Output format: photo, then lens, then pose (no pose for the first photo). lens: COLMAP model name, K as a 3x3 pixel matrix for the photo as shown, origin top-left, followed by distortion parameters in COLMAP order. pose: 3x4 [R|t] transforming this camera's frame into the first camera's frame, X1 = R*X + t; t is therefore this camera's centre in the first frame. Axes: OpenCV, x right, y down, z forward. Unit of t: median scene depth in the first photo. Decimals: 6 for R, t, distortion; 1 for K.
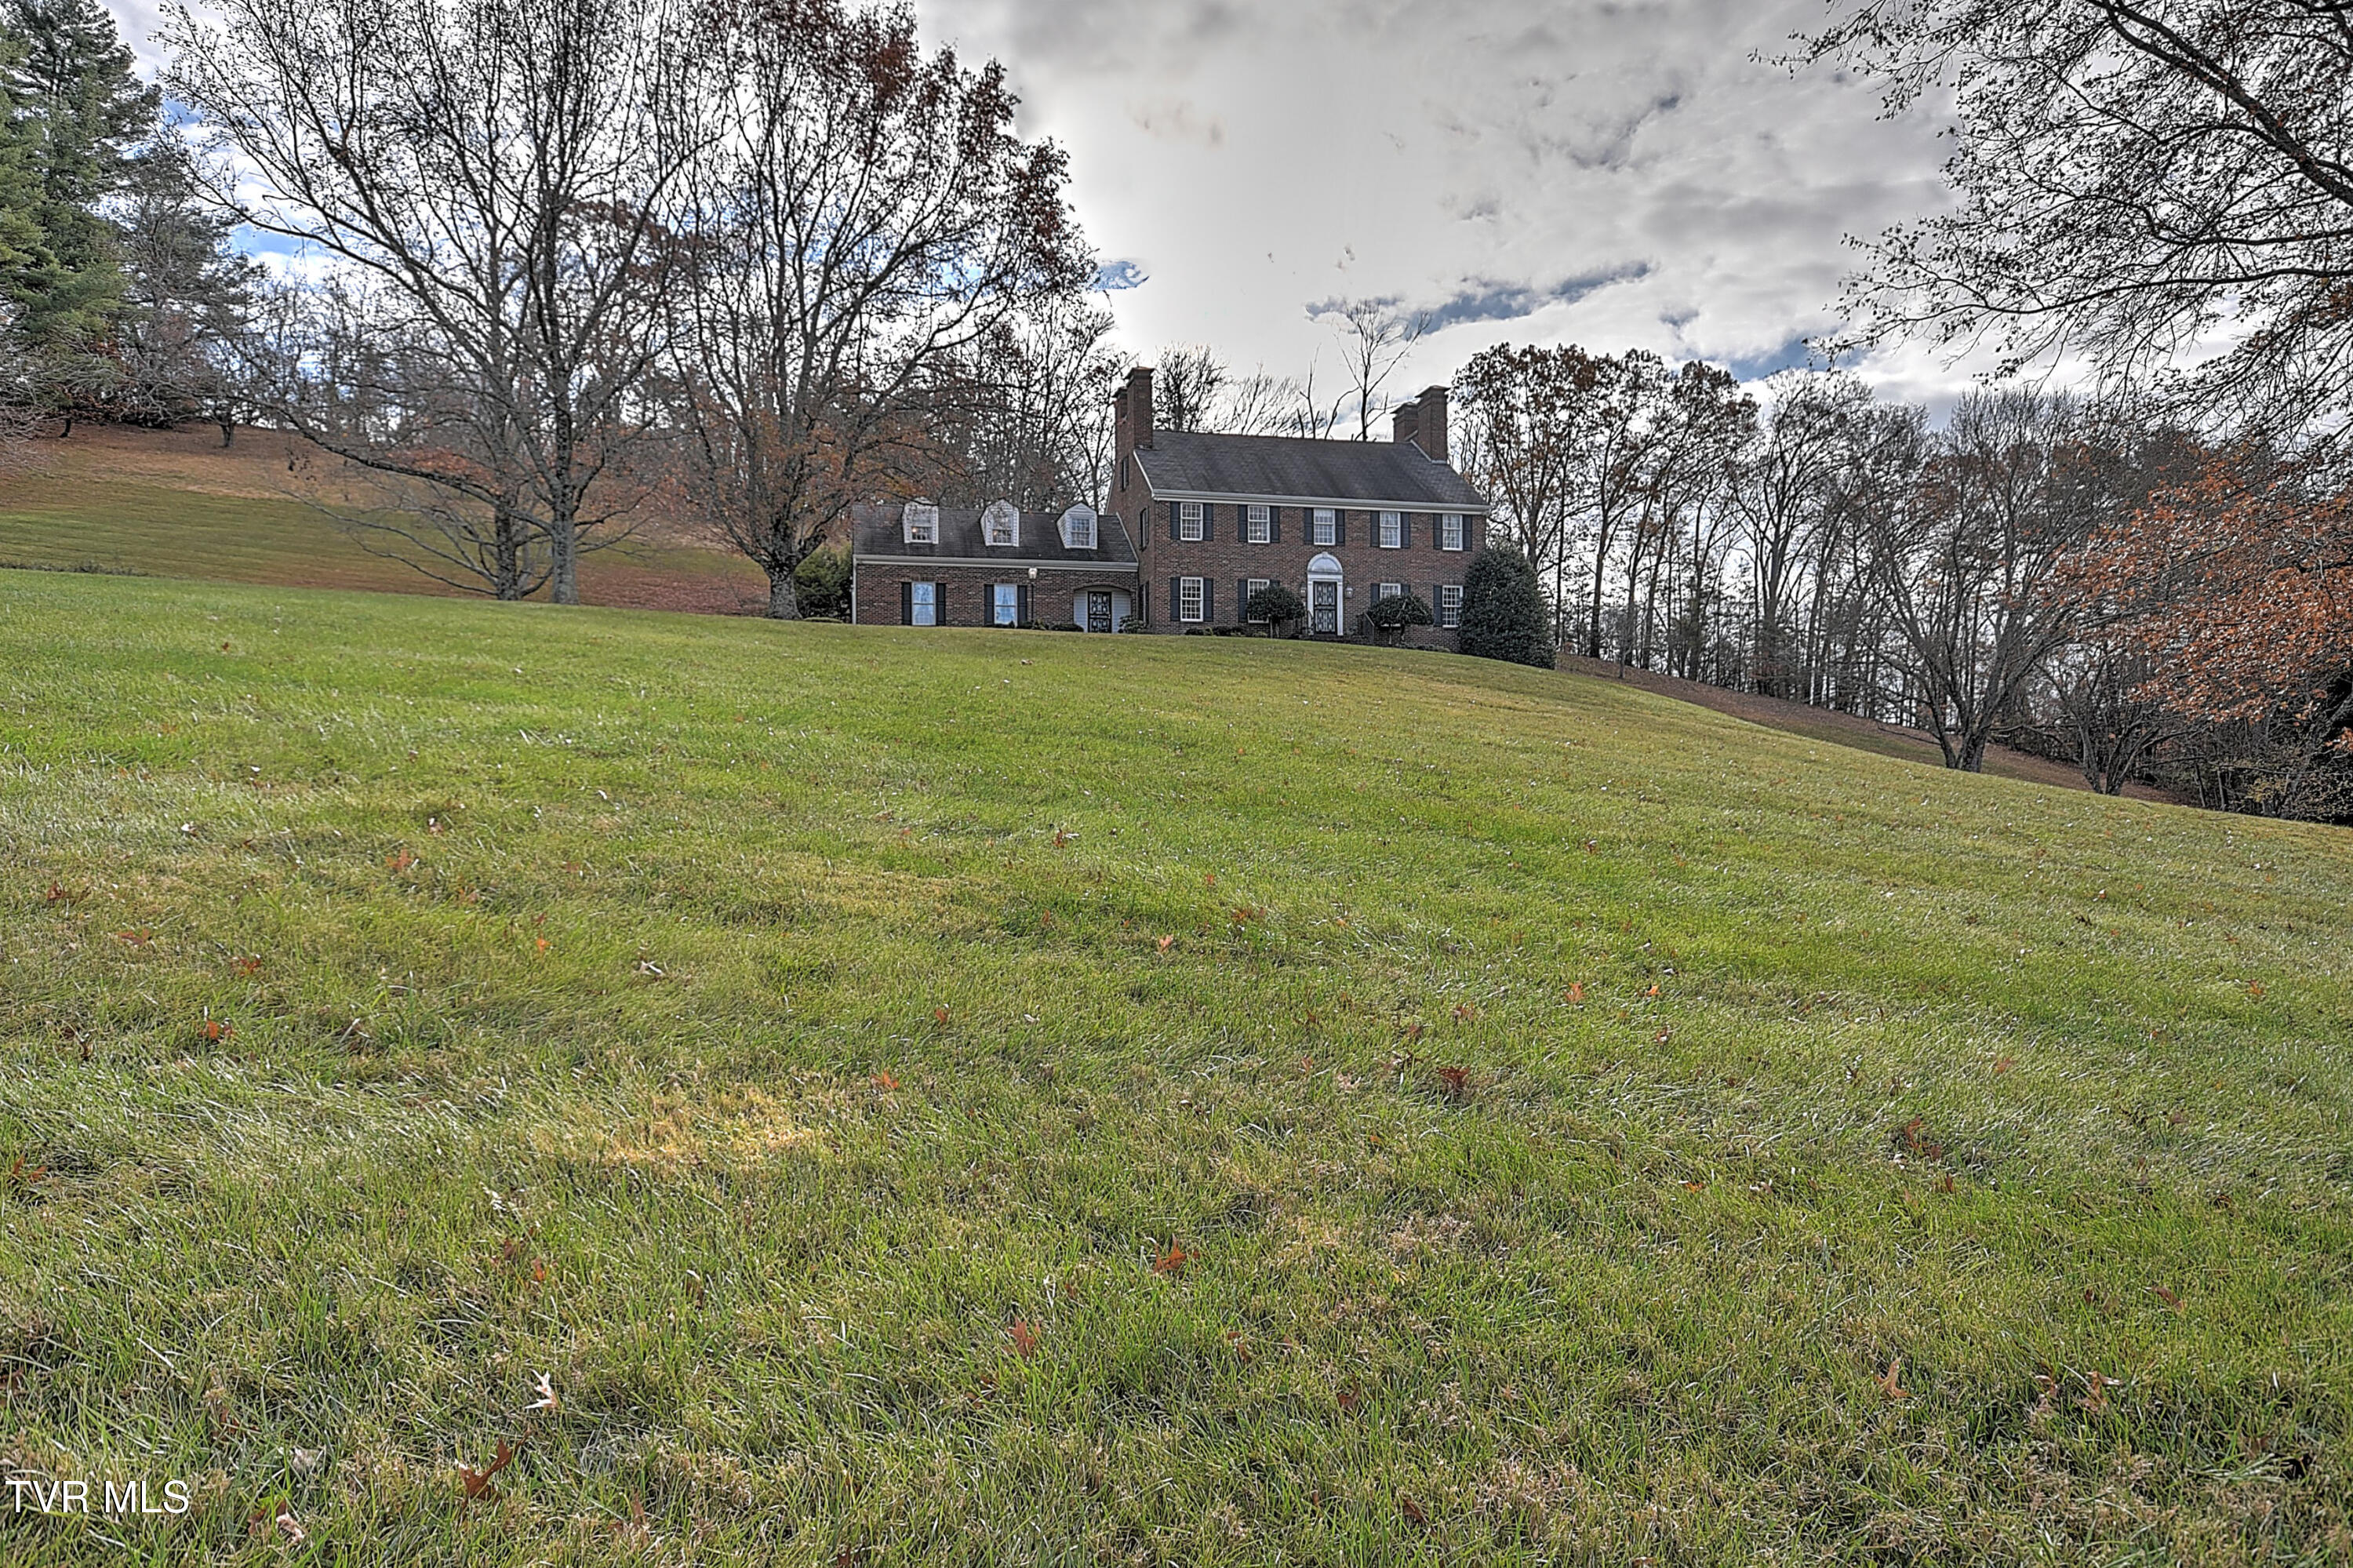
lens RADIAL K [[1351.6, 0, 1158.6], [0, 1351.6, 773.4], [0, 0, 1]] dist [-0.014810, 0.000457]
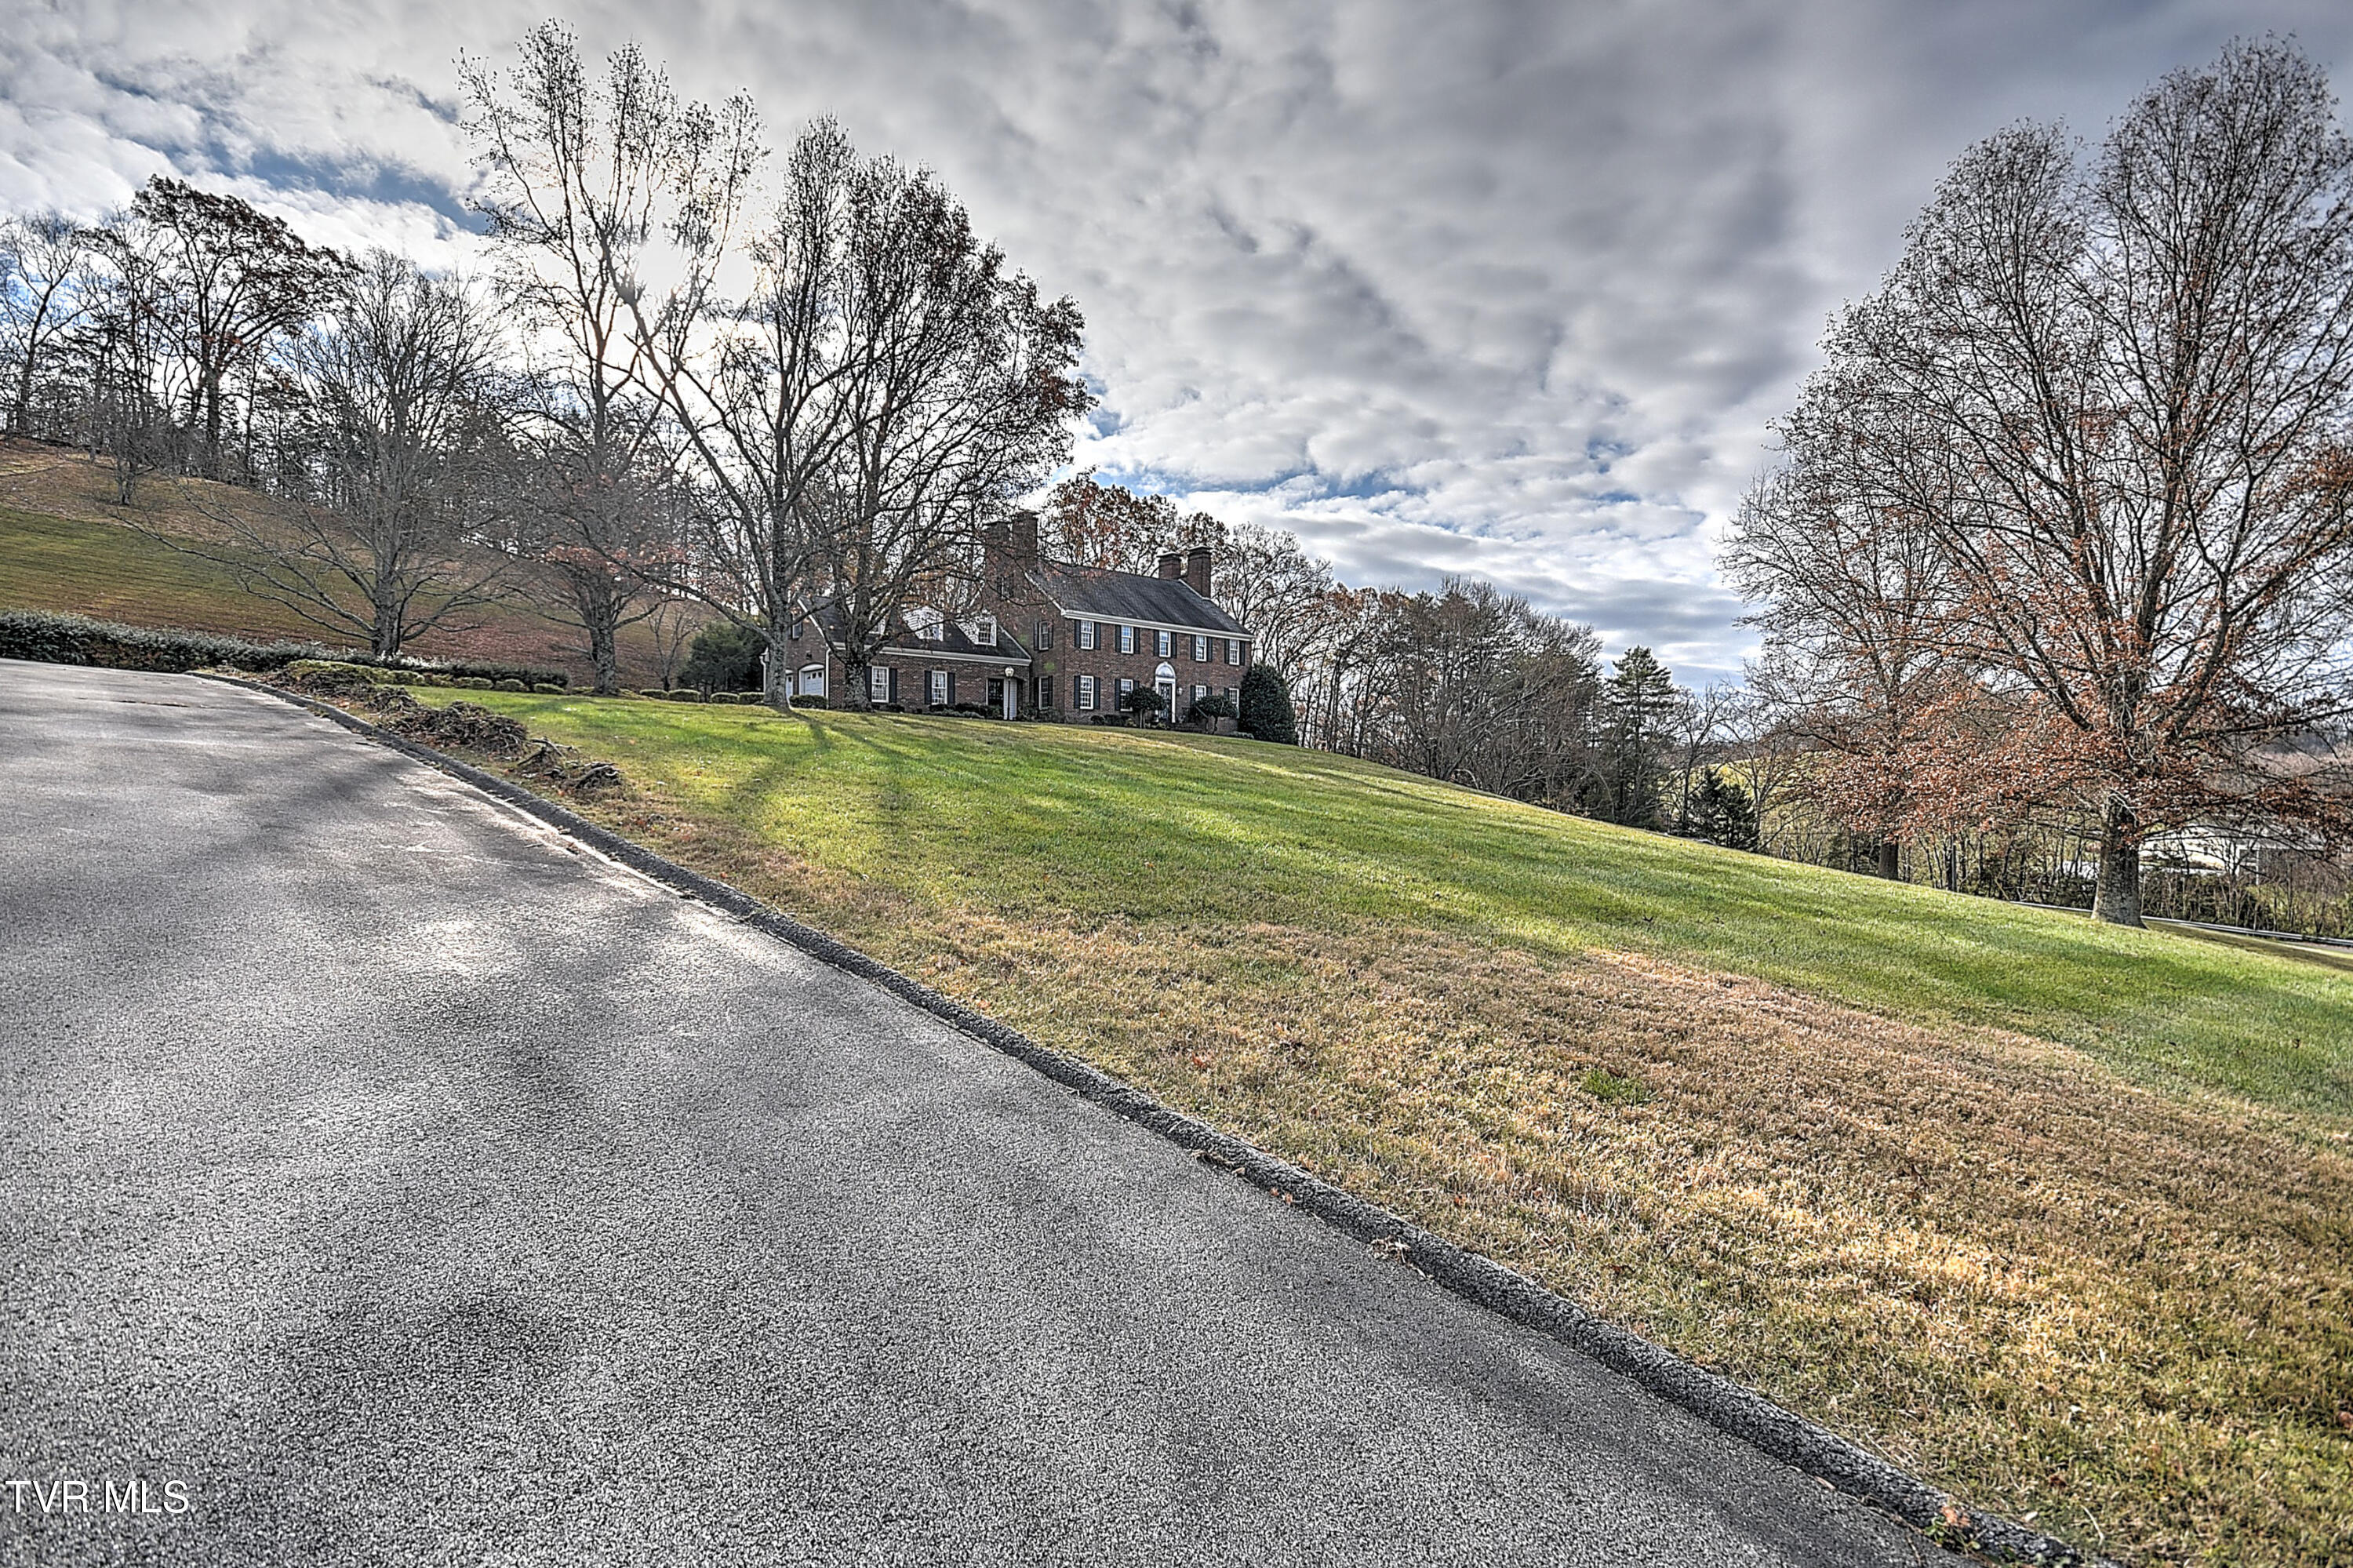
lens RADIAL K [[1063.1, 0, 1176.0], [0, 1063.1, 790.8], [0, 0, 1]] dist [0.001335, -0.000268]
pose [[0.876675, 0.001239, 0.481082, -0.399836], [-0.009765, 0.999837, 0.015219, -0.044926], [-0.480985, -0.018039, 0.876543, 0.011655]]
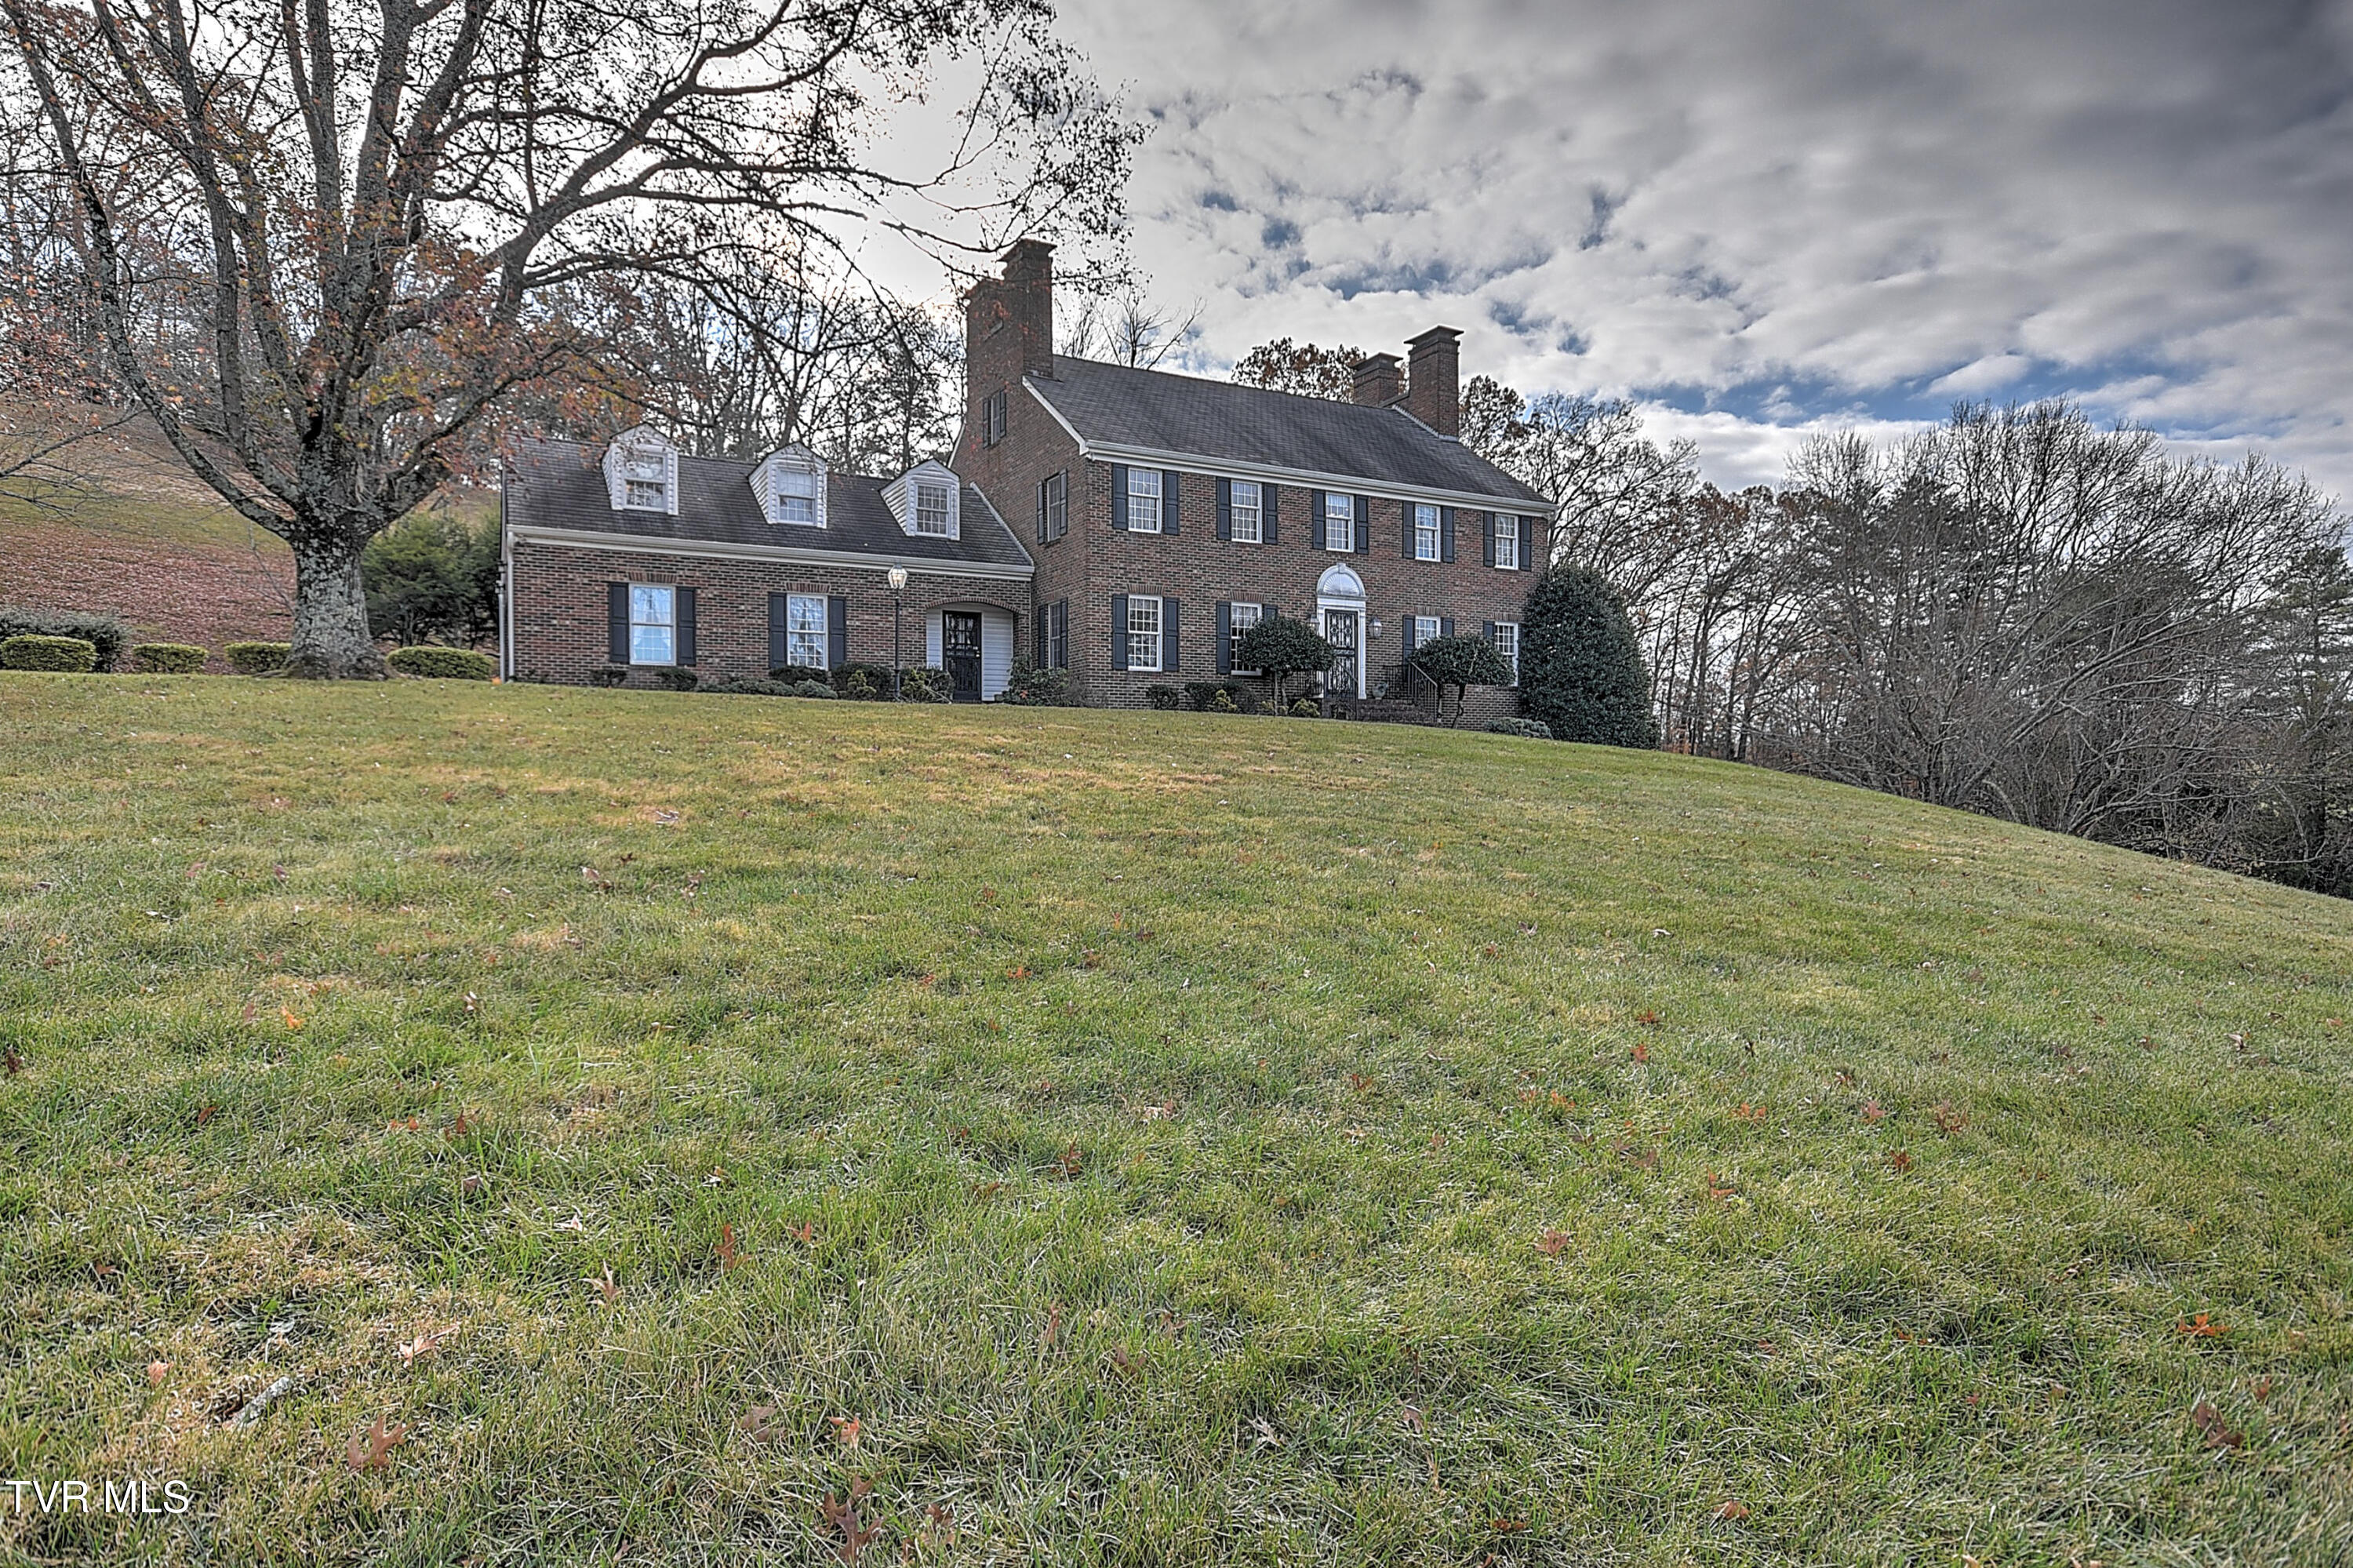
lens RADIAL K [[1276.5, 0, 1180.4], [0, 1276.5, 798.6], [0, 0, 1]] dist [0.017324, 0.001548]
pose [[0.961776, -0.004188, 0.273804, -0.109897], [-0.001359, 0.999798, 0.020066, -0.065578], [-0.273833, -0.019671, 0.961576, 0.442693]]
